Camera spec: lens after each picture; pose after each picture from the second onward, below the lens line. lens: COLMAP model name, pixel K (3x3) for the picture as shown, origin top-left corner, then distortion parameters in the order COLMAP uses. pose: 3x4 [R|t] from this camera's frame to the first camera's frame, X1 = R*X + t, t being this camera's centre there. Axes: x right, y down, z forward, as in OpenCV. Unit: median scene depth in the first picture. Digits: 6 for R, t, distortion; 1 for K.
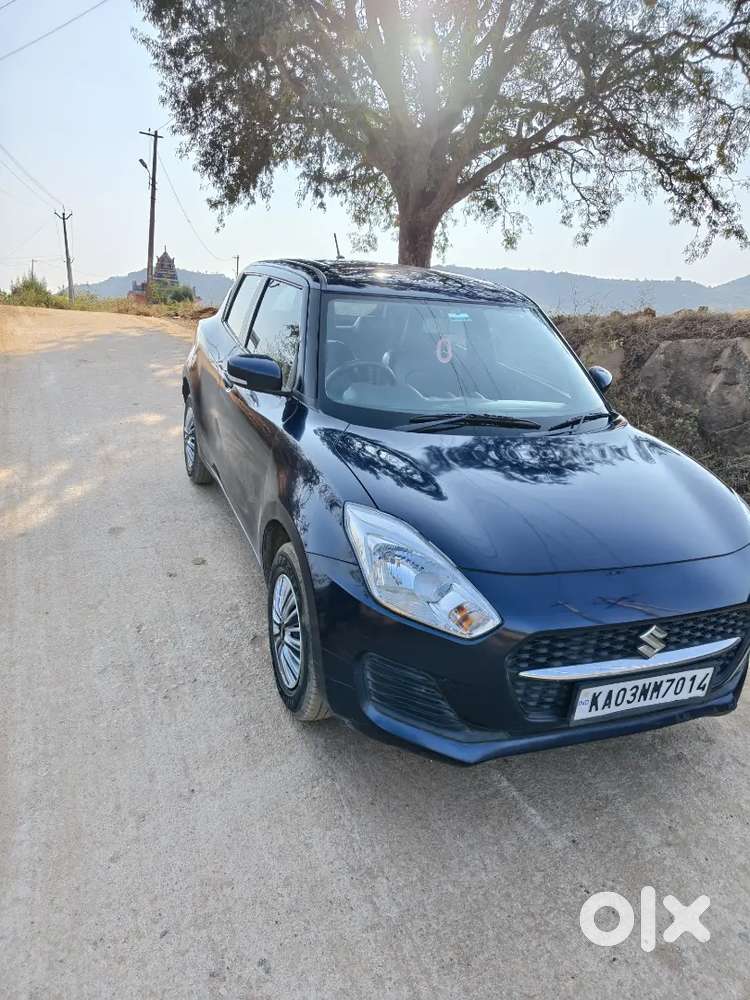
lens RADIAL K [[684.1, 0, 366.8], [0, 684.1, 489.3], [0, 0, 1]] dist [0.042612, -0.043225]
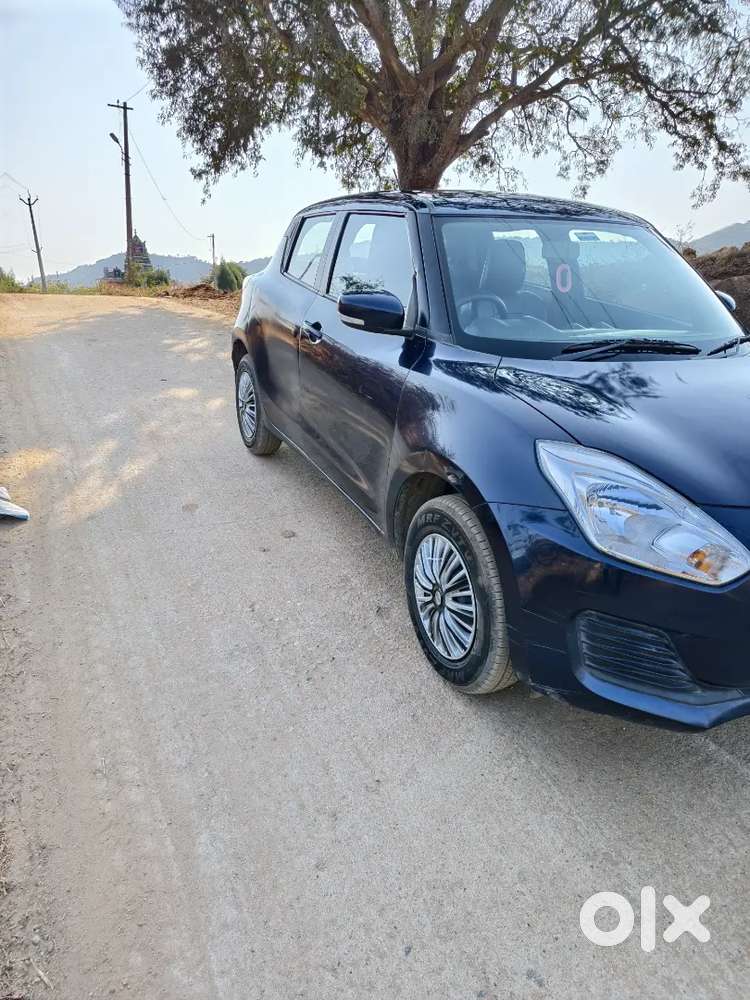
lens RADIAL K [[684.1, 0, 375.0], [0, 684.1, 500.0], [0, 0, 1]] dist [0.038298, -0.035033]
pose [[0.997541, -0.064720, 0.026905, -0.044364], [0.063362, 0.996807, 0.048594, 0.006677], [-0.029964, -0.046770, 0.998456, 0.024937]]
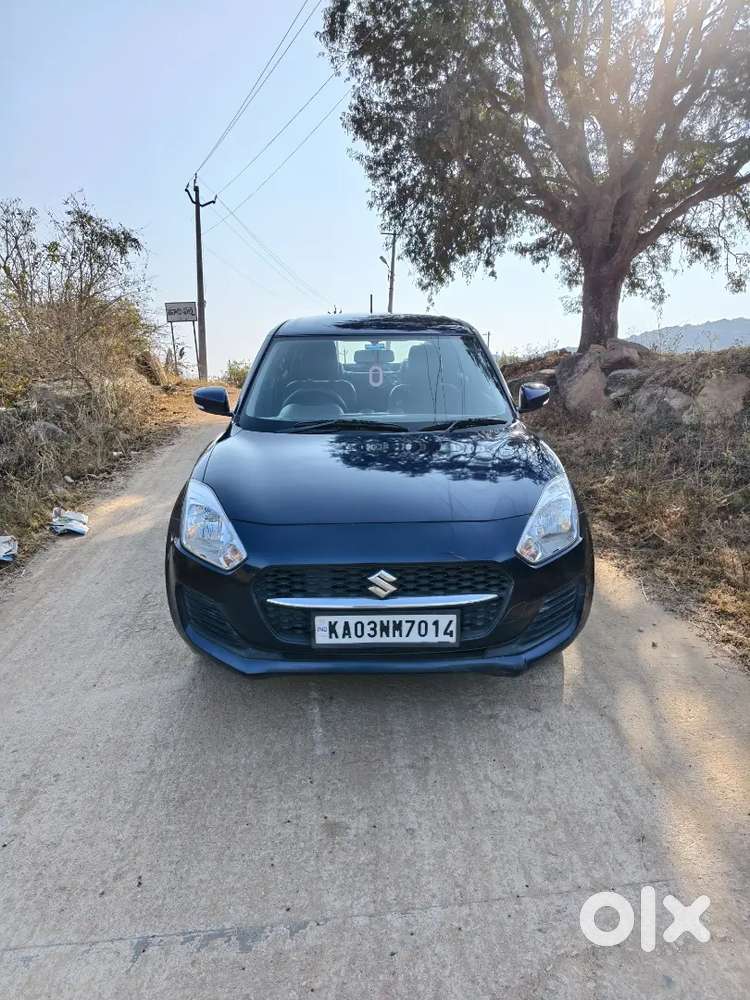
lens RADIAL K [[684.1, 0, 375.0], [0, 684.1, 500.0], [0, 0, 1]] dist [0.038298, -0.035033]
pose [[0.931130, -0.010071, -0.364548, 0.137572], [-0.022382, 0.996156, -0.084687, 0.028704], [0.363999, 0.087014, 0.927326, -0.022020]]
